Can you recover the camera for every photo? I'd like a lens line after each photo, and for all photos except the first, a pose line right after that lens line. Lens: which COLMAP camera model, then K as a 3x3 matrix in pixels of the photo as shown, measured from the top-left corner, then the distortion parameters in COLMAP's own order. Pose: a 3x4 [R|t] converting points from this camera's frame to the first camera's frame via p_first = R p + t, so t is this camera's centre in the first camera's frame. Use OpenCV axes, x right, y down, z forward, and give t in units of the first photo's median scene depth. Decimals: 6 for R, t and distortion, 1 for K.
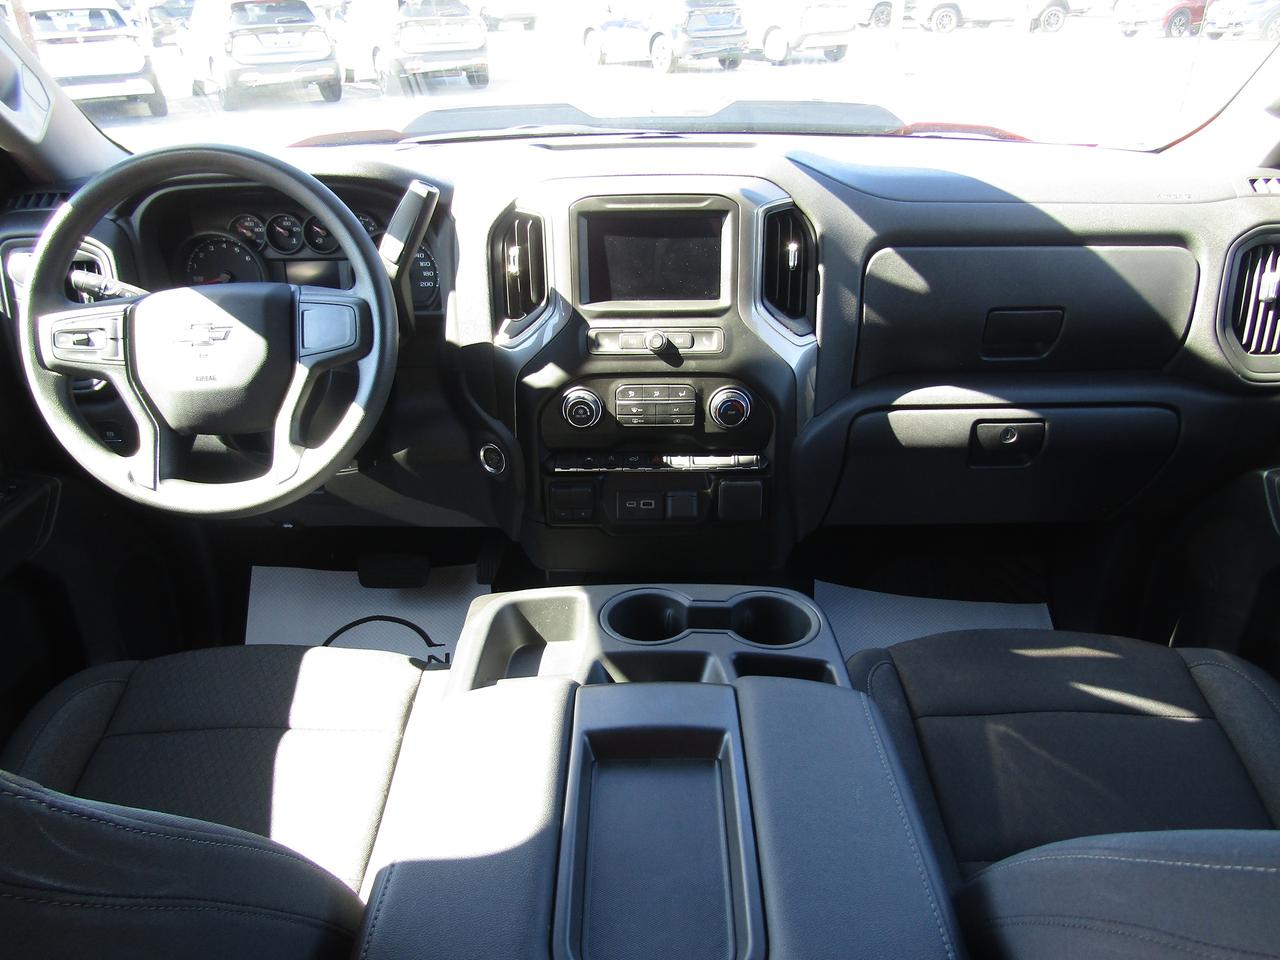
lens RADIAL K [[897.7, 0, 640.4], [0, 897.7, 473.4], [0, 0, 1]] dist [-0.012195, 0.005784]
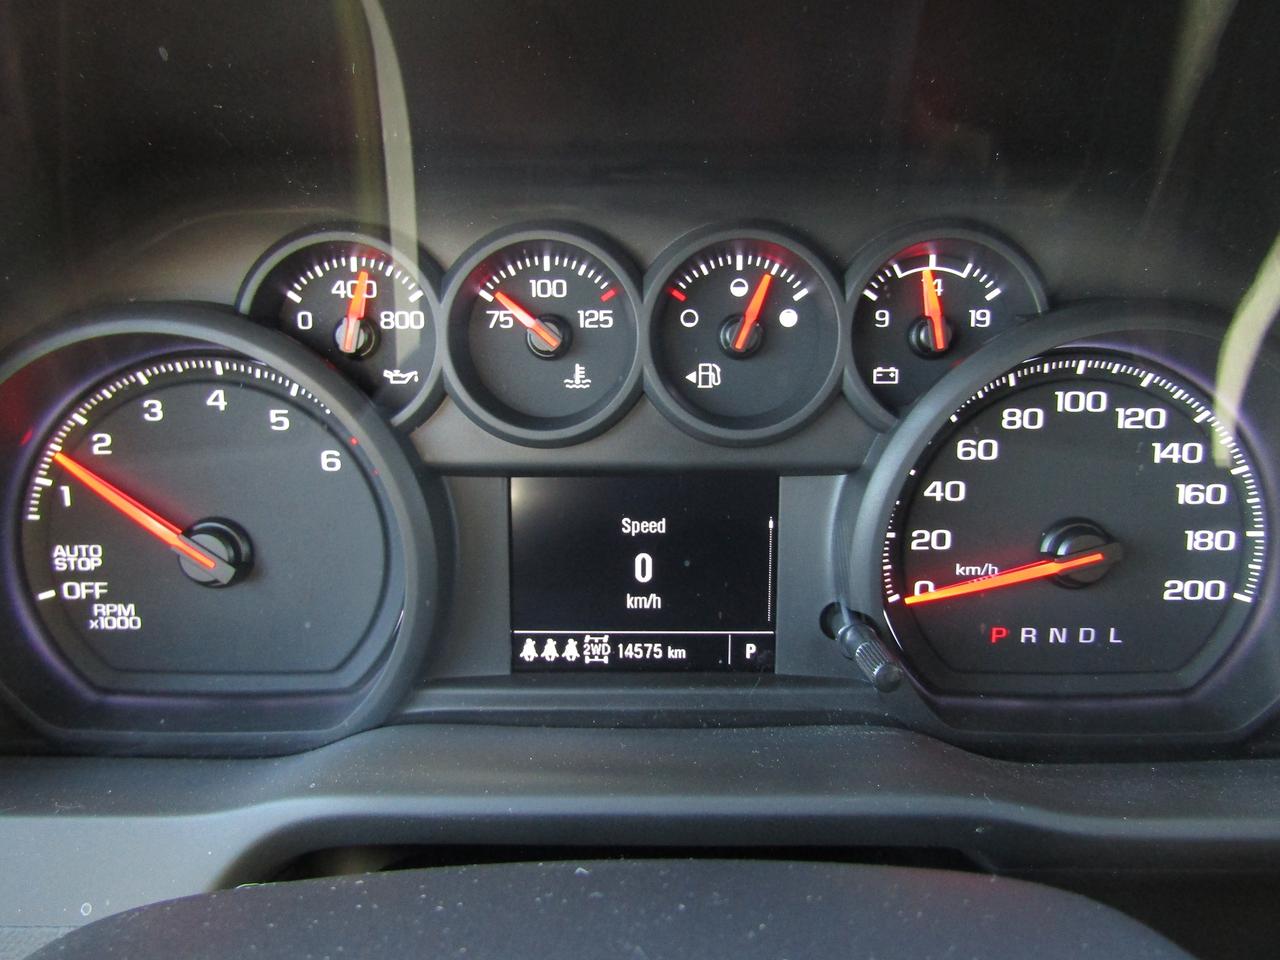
lens RADIAL K [[897.7, 0, 638.9], [0, 897.7, 488.8], [0, 0, 1]] dist [-0.012195, 0.005784]
pose [[0.999956, 0.006709, -0.006555, -0.373792], [-0.007716, 0.985699, -0.168341, -0.203974], [0.005332, 0.168384, 0.985707, 0.816184]]
